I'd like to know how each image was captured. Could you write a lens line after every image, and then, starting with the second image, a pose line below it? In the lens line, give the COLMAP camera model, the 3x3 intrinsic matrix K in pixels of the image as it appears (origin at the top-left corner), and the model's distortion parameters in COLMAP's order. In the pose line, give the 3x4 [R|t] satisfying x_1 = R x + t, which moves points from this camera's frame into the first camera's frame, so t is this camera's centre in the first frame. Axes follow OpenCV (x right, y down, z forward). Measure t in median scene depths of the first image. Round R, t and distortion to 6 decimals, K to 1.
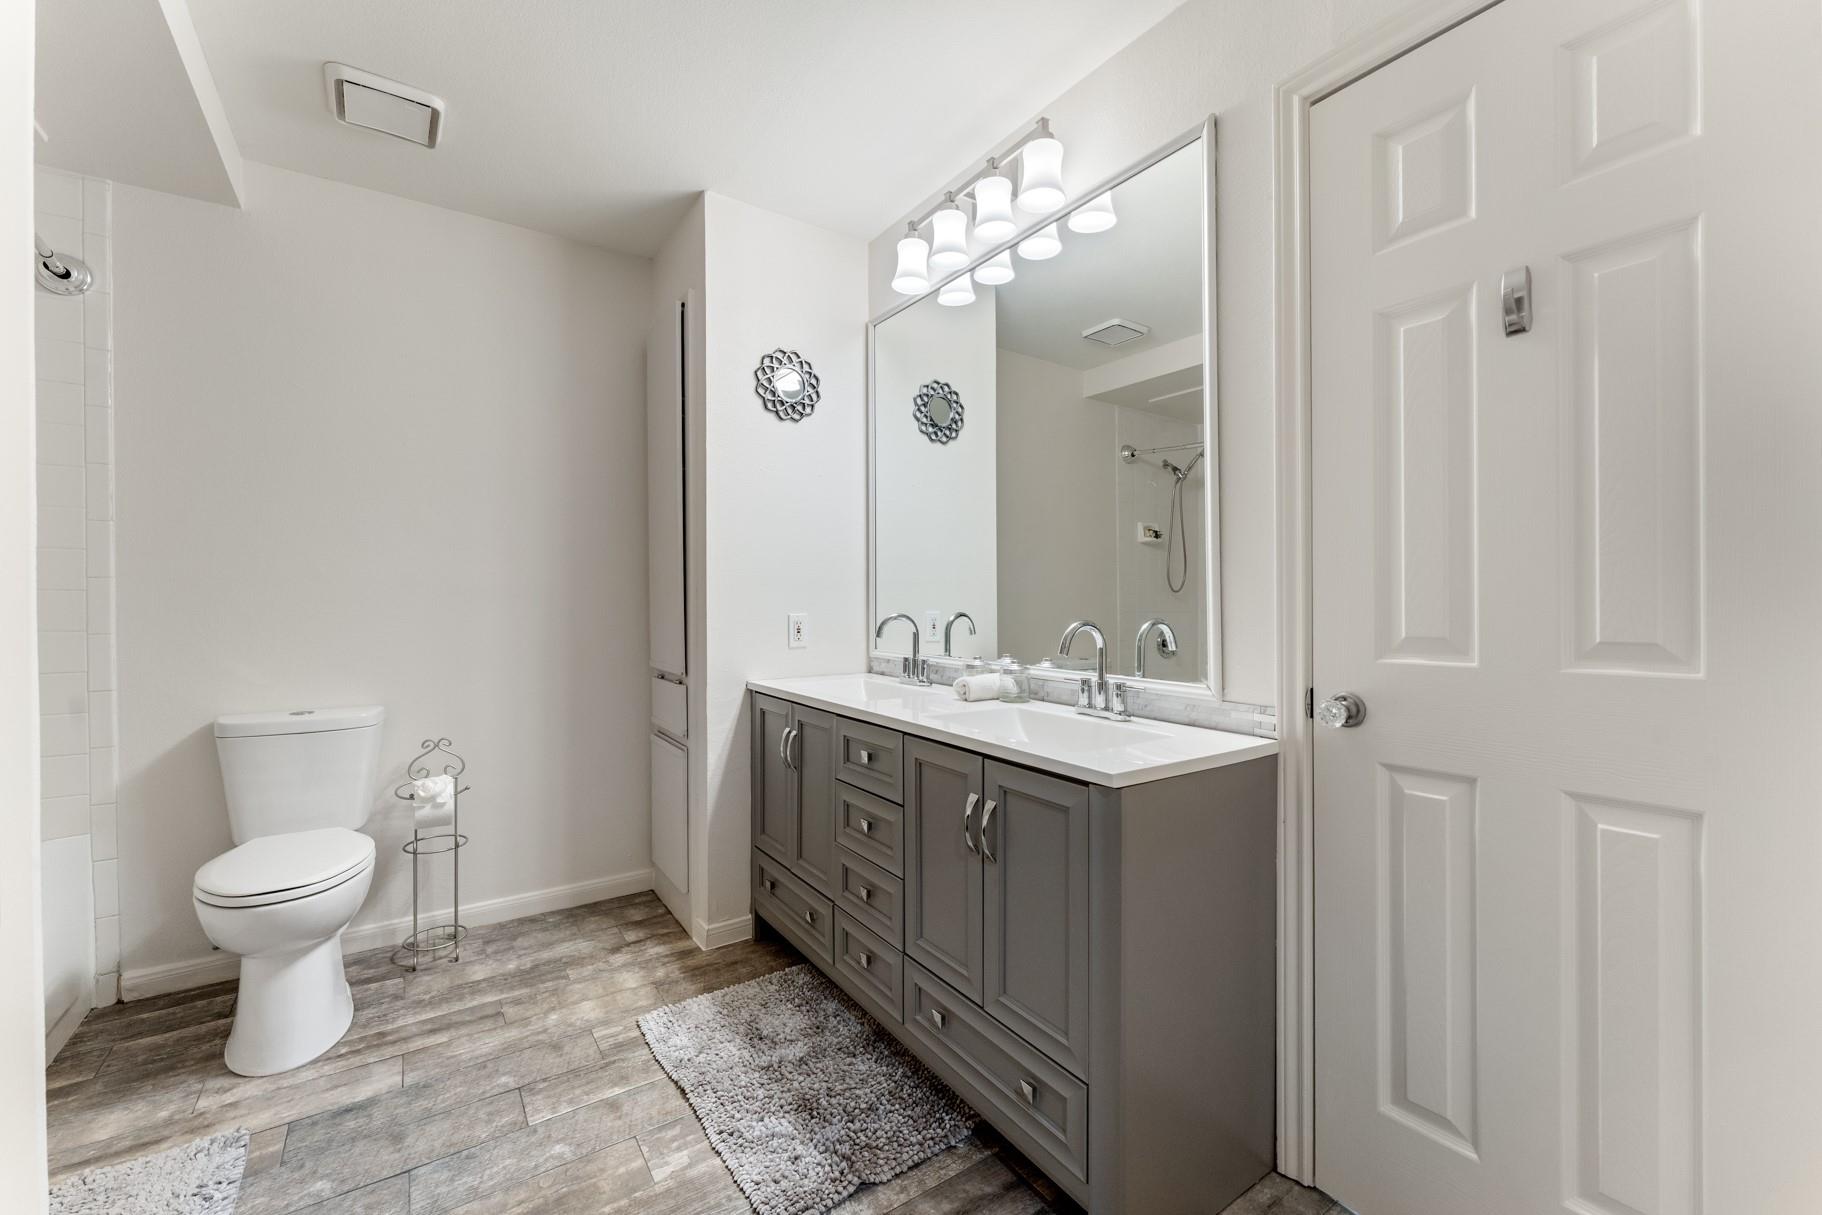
lens RADIAL K [[726.9, 0, 908.9], [0, 726.9, 605.8], [0, 0, 1]] dist [0.000184, 0.000095]
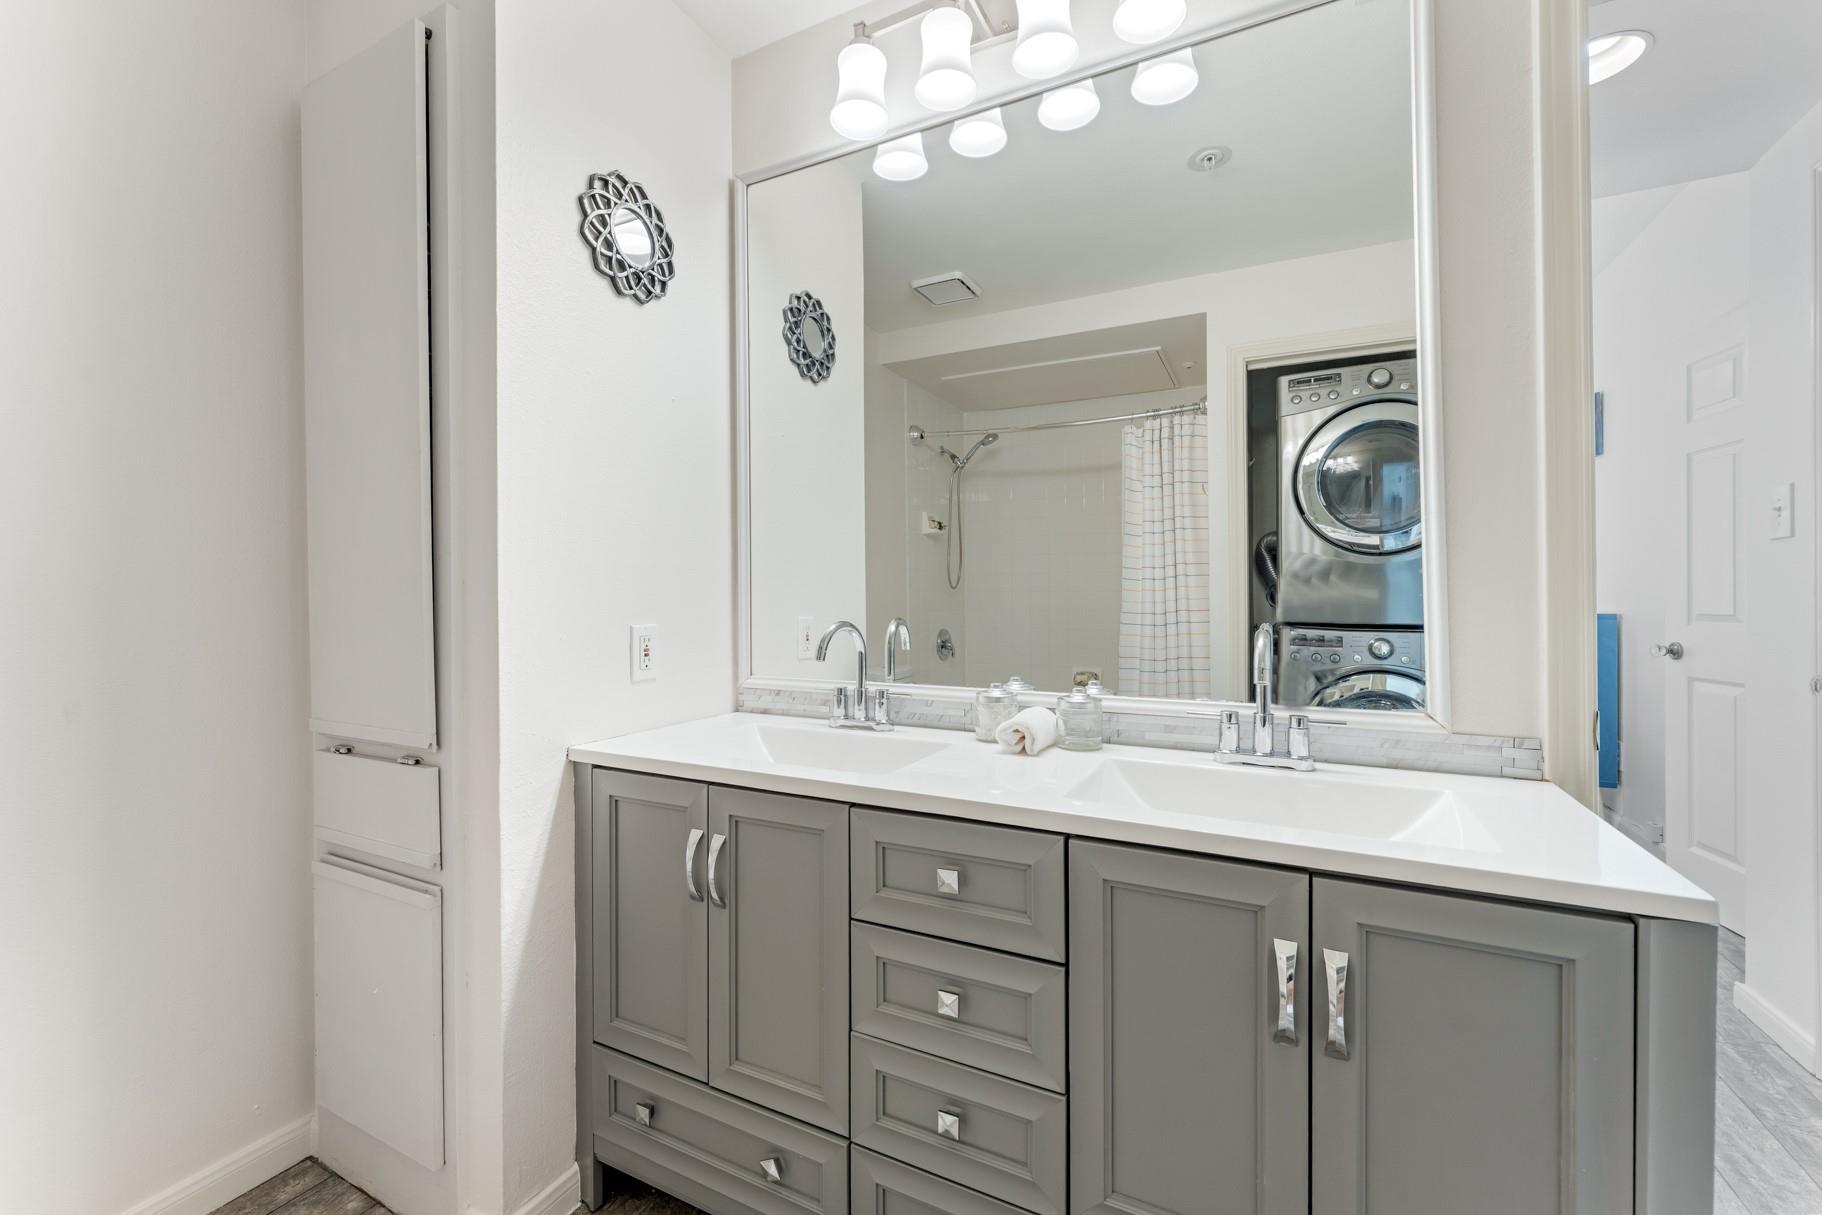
lens RADIAL K [[737.4, 0, 912.2], [0, 737.4, 600.5], [0, 0, 1]] dist [-0.007683, 0.000280]
pose [[0.875050, -0.006755, 0.483985, -0.252770], [0.008823, 0.999959, -0.001996, -0.005659], [-0.483951, 0.006017, 0.875074, 0.361676]]
